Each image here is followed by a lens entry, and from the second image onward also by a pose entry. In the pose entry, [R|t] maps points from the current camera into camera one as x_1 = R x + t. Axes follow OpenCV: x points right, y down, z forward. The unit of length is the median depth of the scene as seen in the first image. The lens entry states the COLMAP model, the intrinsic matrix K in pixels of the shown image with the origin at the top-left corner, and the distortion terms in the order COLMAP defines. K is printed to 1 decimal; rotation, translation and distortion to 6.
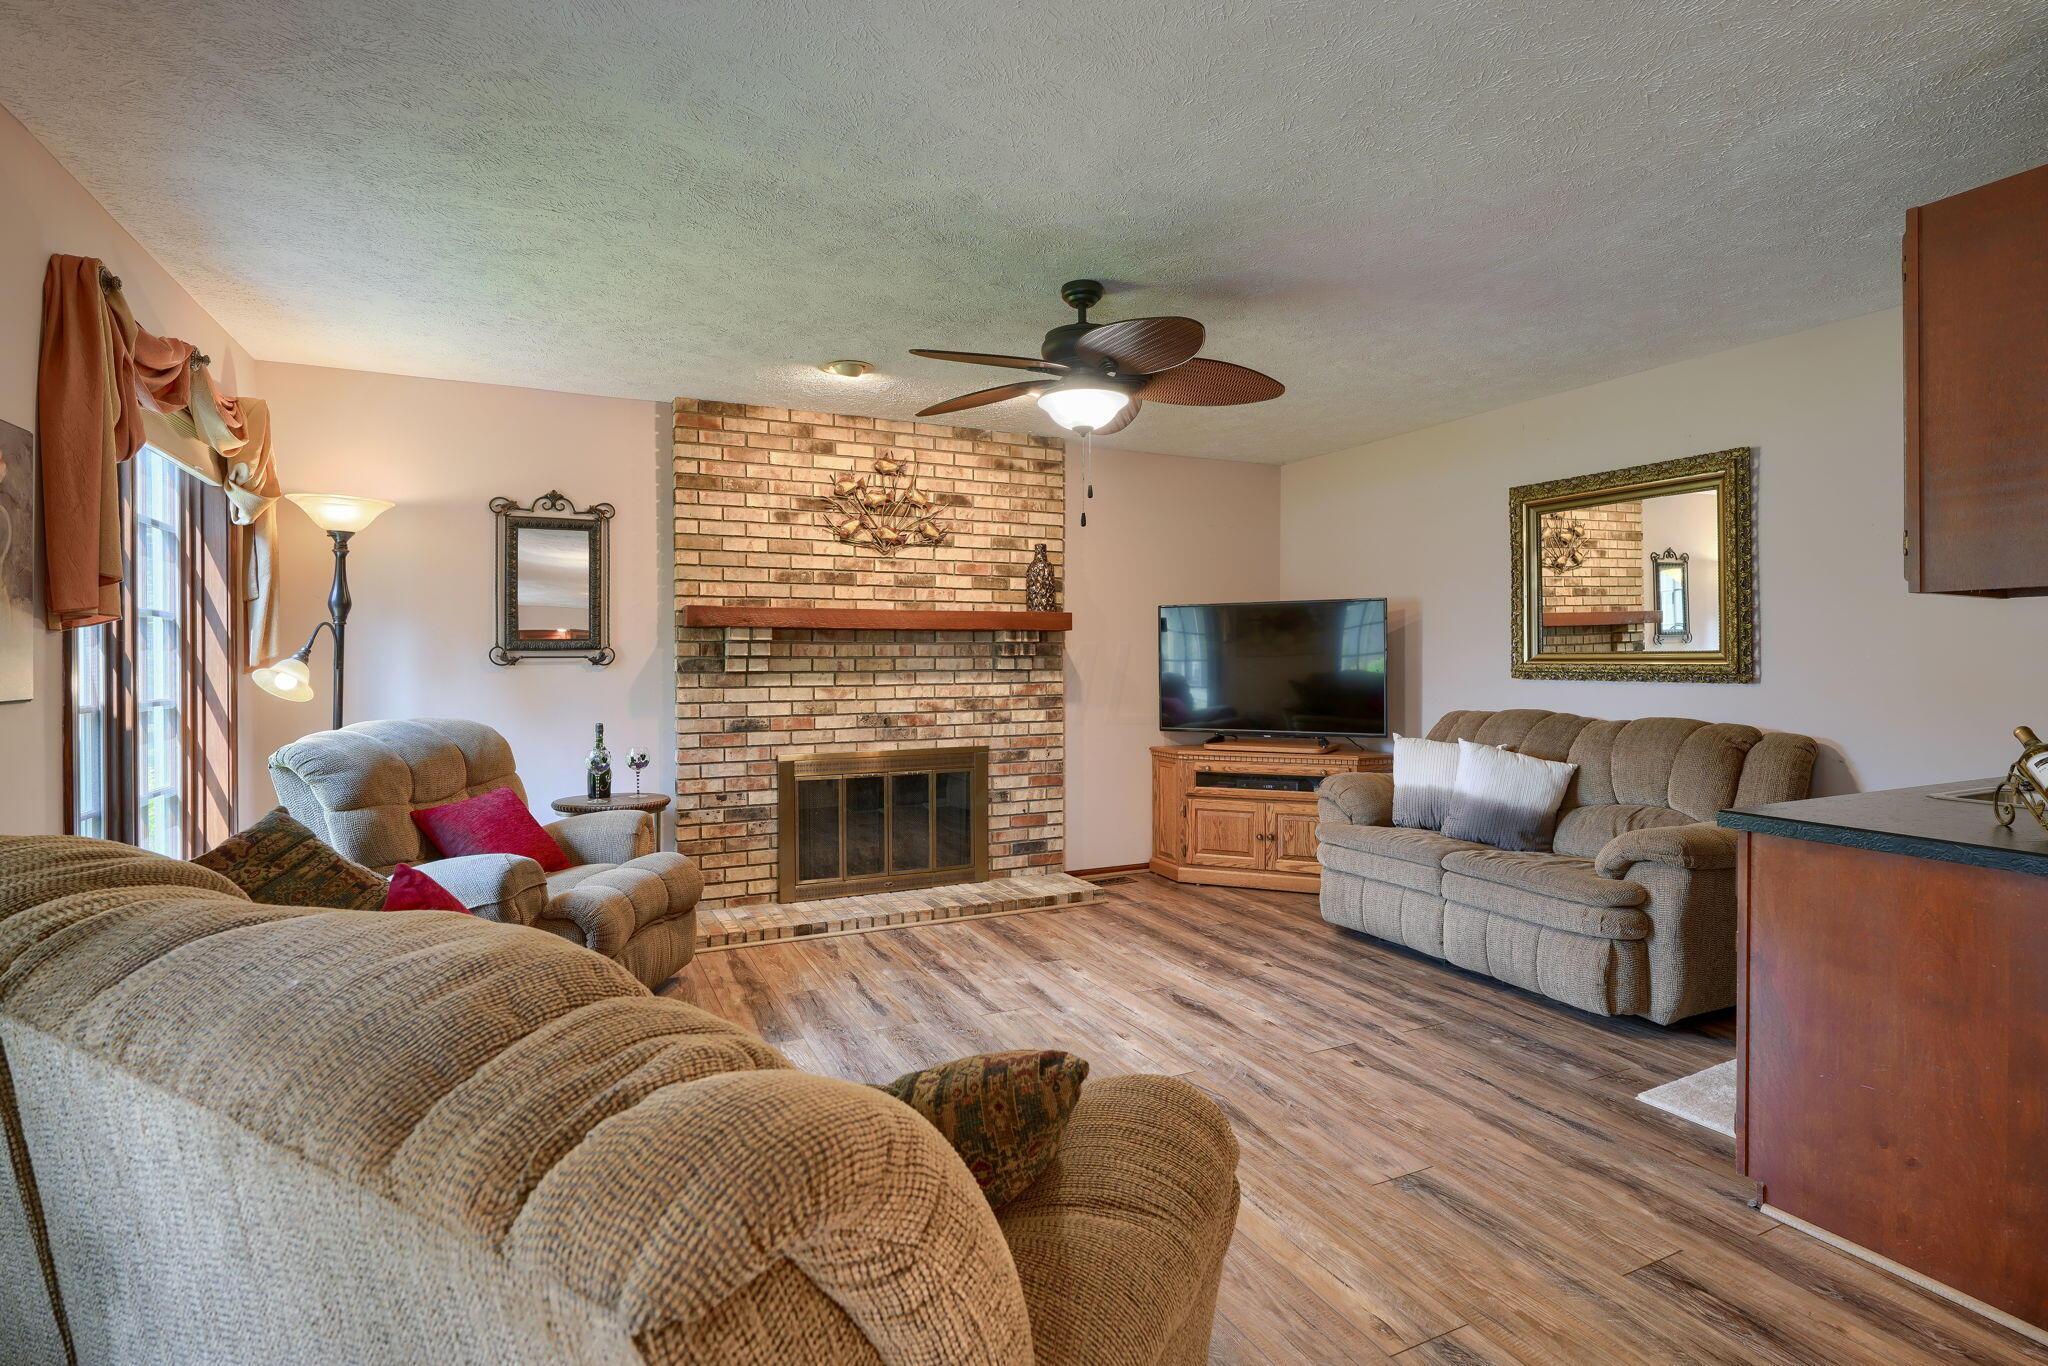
lens RADIAL K [[988.3, 0, 1037.1], [0, 988.3, 658.9], [0, 0, 1]] dist [-0.014463, 0.006179]
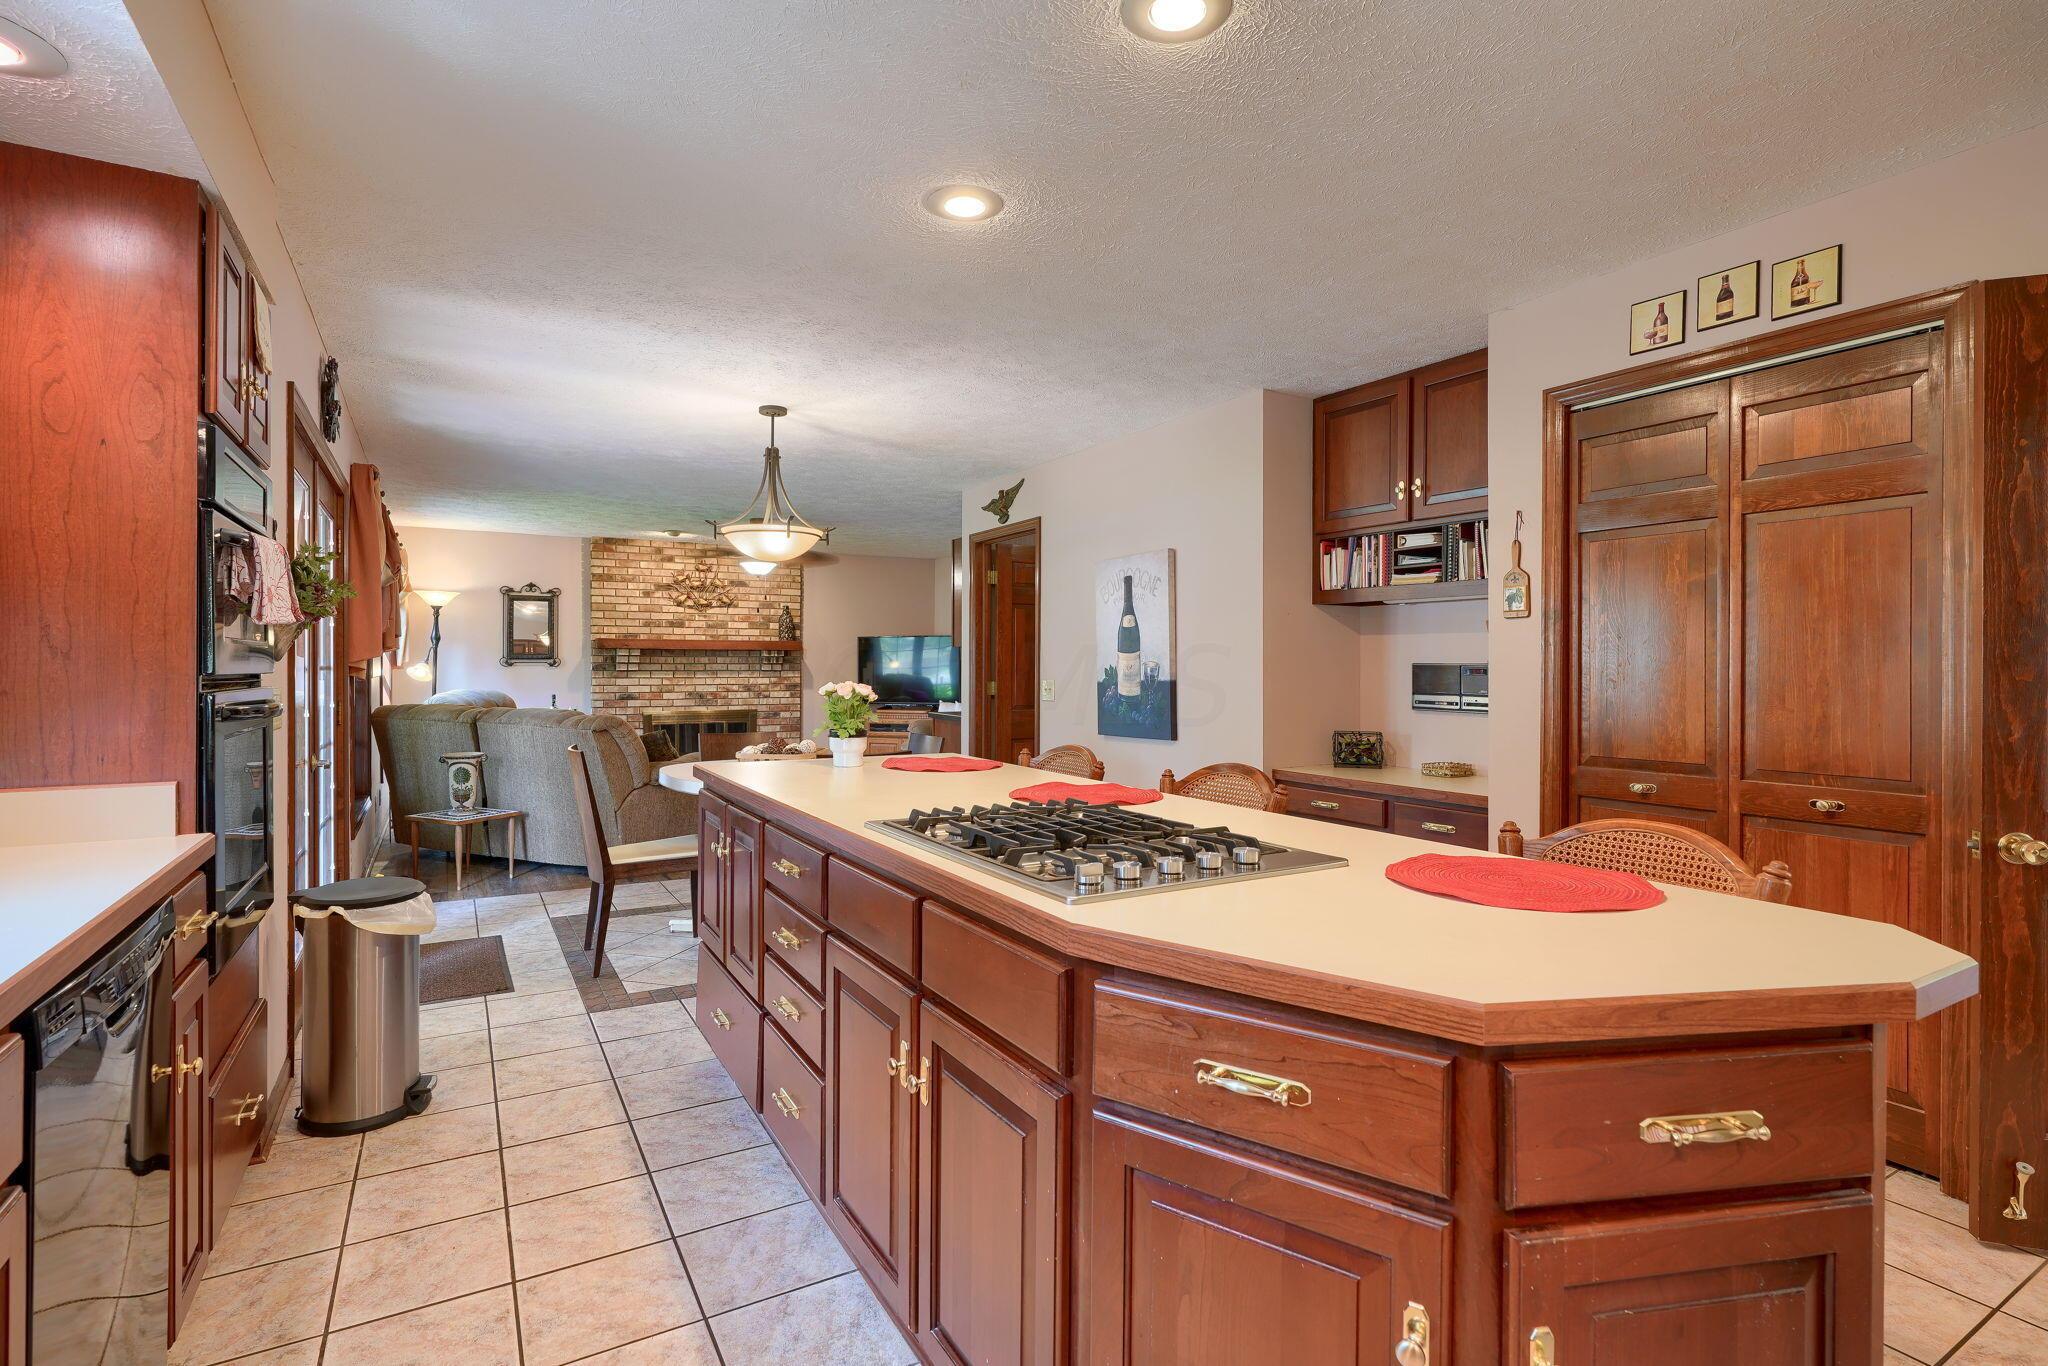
lens RADIAL K [[988.3, 0, 1042.4], [0, 988.3, 664.7], [0, 0, 1]] dist [-0.014463, 0.006179]
pose [[0.996083, 0.005443, 0.088256, 0.362600], [-0.005321, 0.999985, -0.001617, -0.000068], [-0.088263, 0.001142, 0.996097, -1.053818]]
